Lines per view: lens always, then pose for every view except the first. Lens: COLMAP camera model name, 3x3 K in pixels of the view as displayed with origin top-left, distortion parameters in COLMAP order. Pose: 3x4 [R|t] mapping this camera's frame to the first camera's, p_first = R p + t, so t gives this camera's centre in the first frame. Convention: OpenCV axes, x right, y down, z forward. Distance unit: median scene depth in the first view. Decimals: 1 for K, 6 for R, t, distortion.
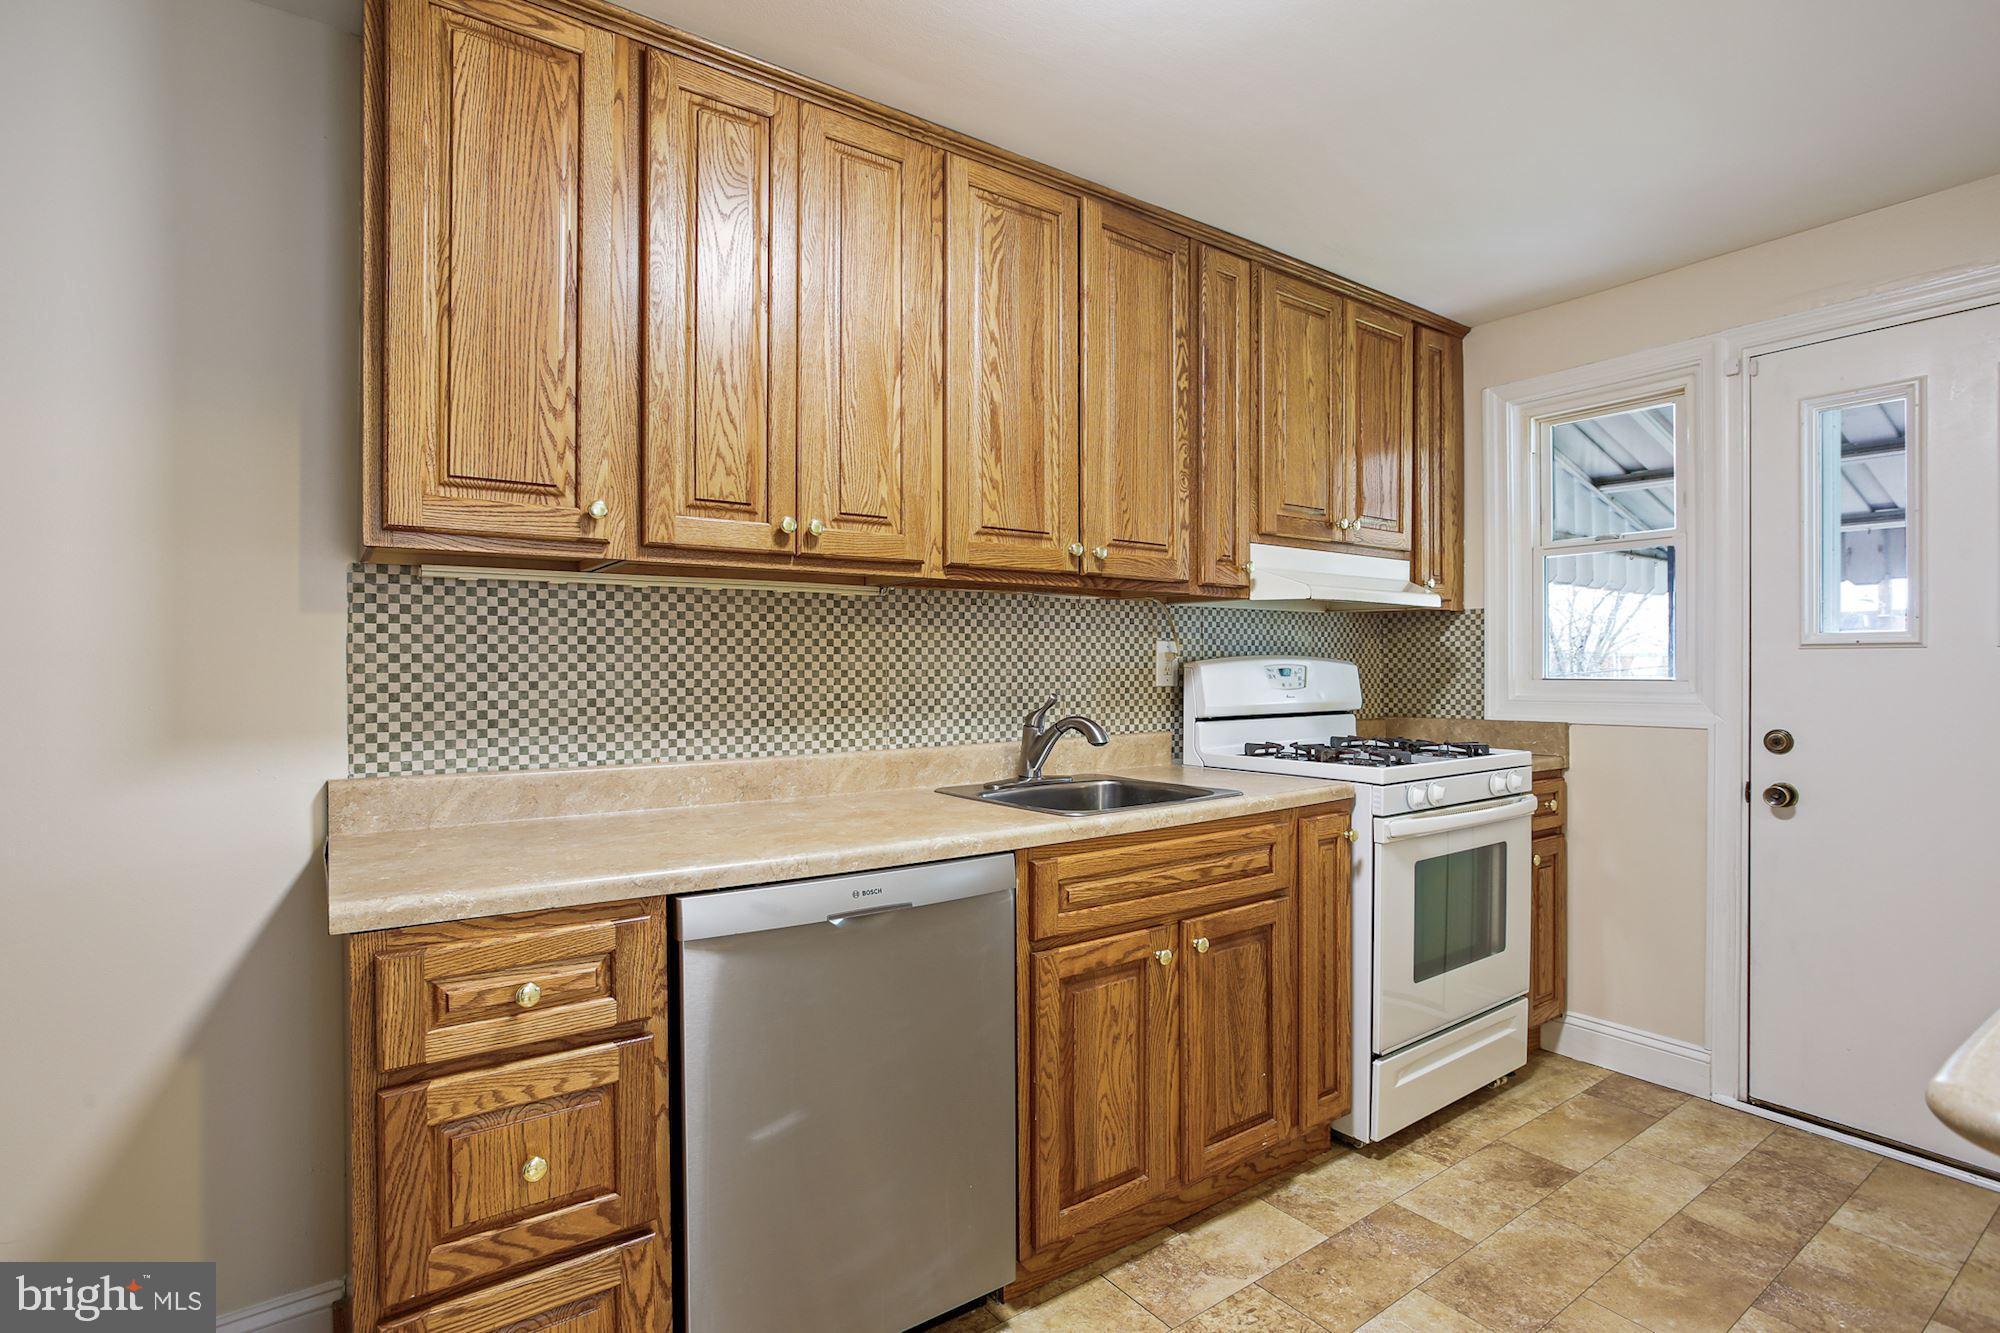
lens RADIAL K [[966.7, 0, 993.7], [0, 966.7, 663.2], [0, 0, 1]] dist [-0.061422, 0.041763]
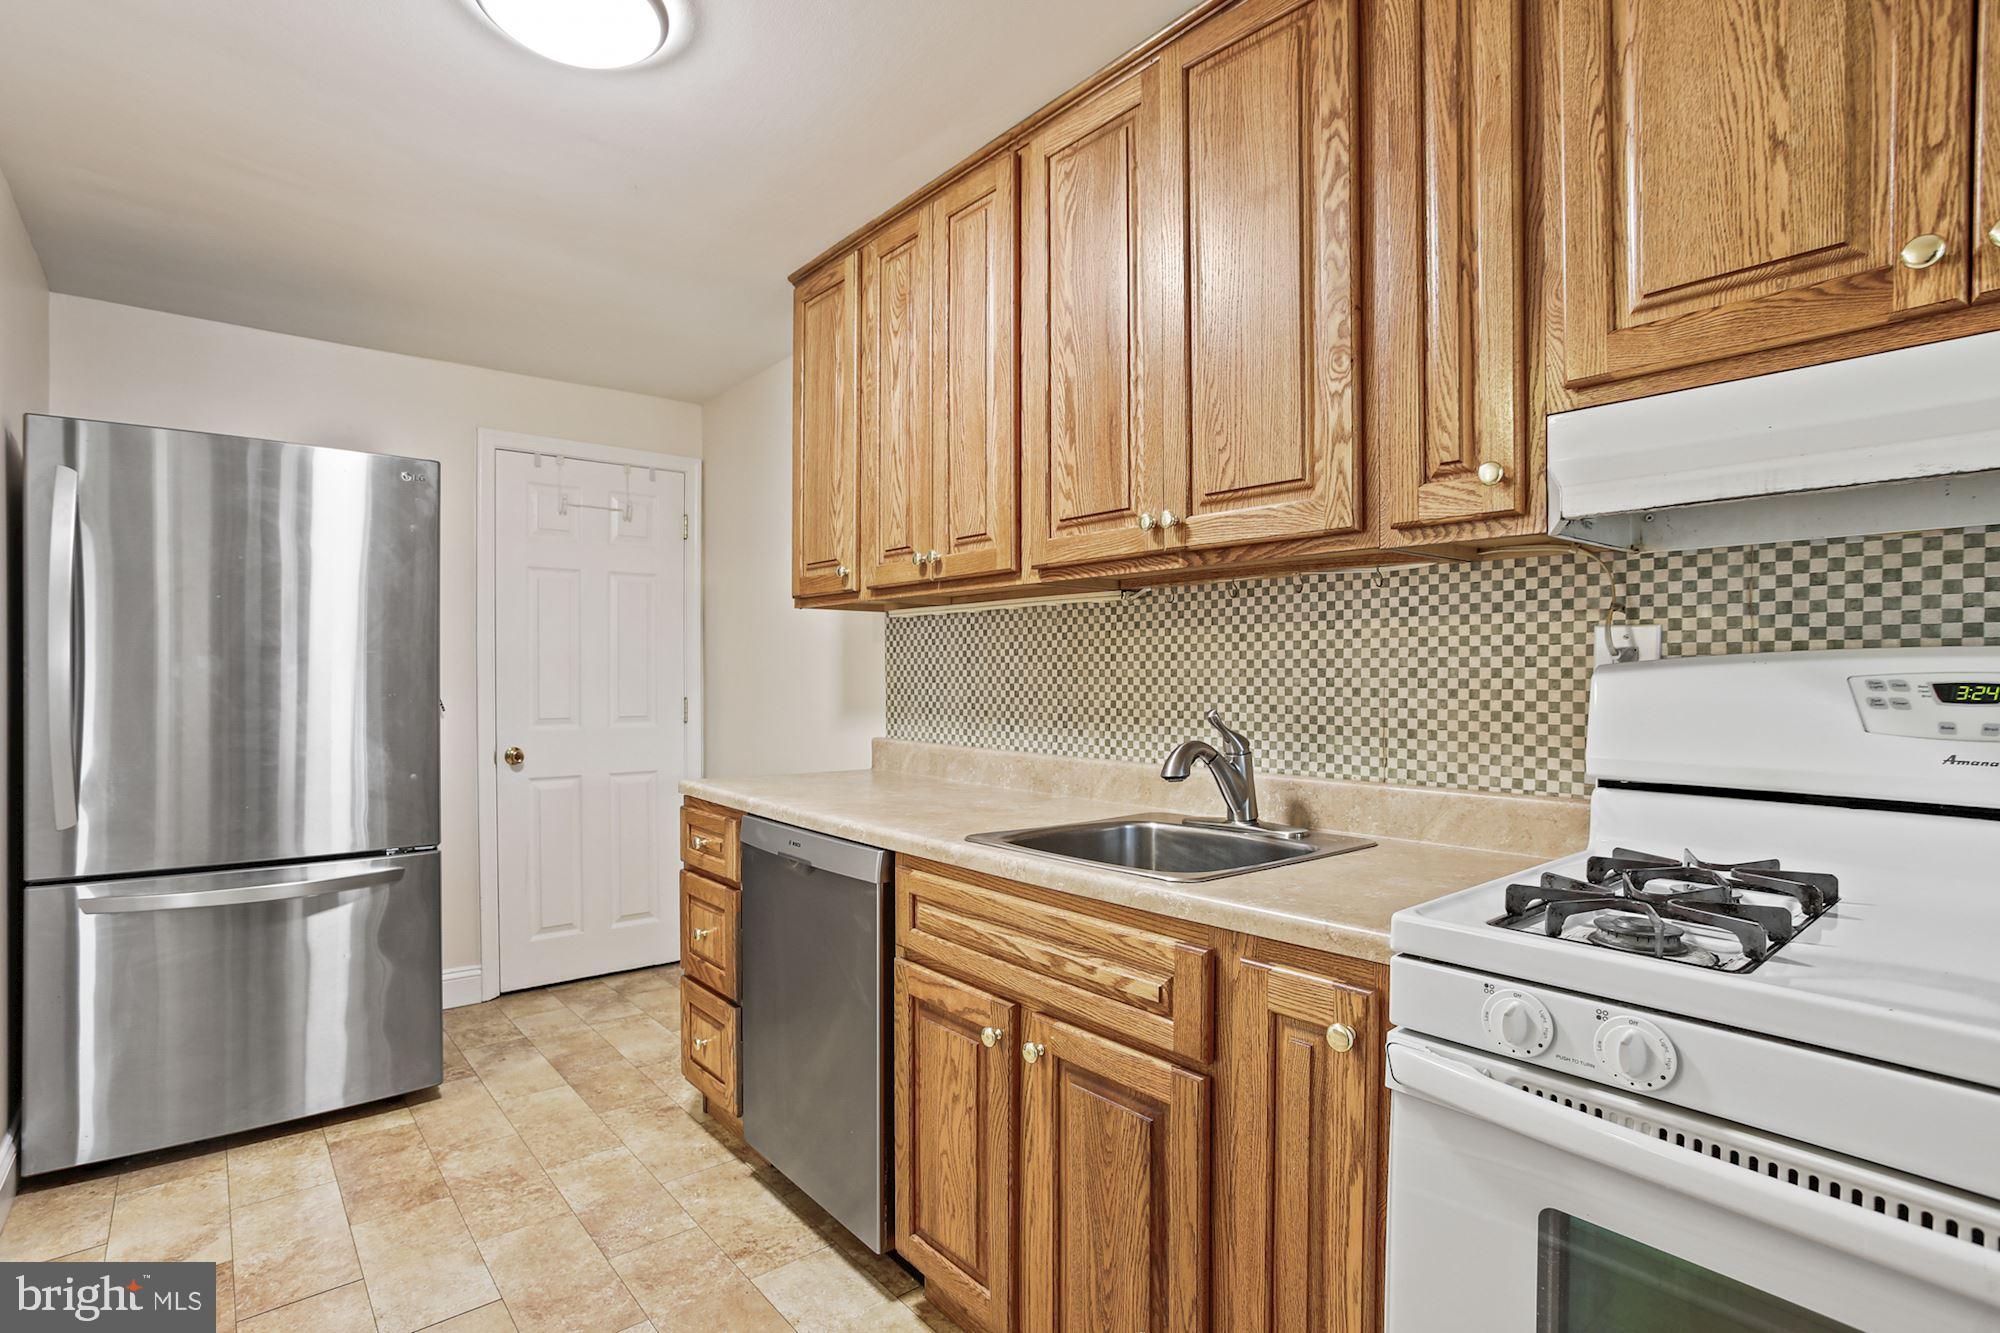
lens RADIAL K [[986.3, 0, 999.8], [0, 986.3, 675.7], [0, 0, 1]] dist [-0.063313, 0.027420]
pose [[0.077320, 0.003899, -0.996999, 0.802004], [0.000625, 0.999992, 0.003959, 0.001406], [0.997006, -0.000930, 0.077317, 0.765235]]
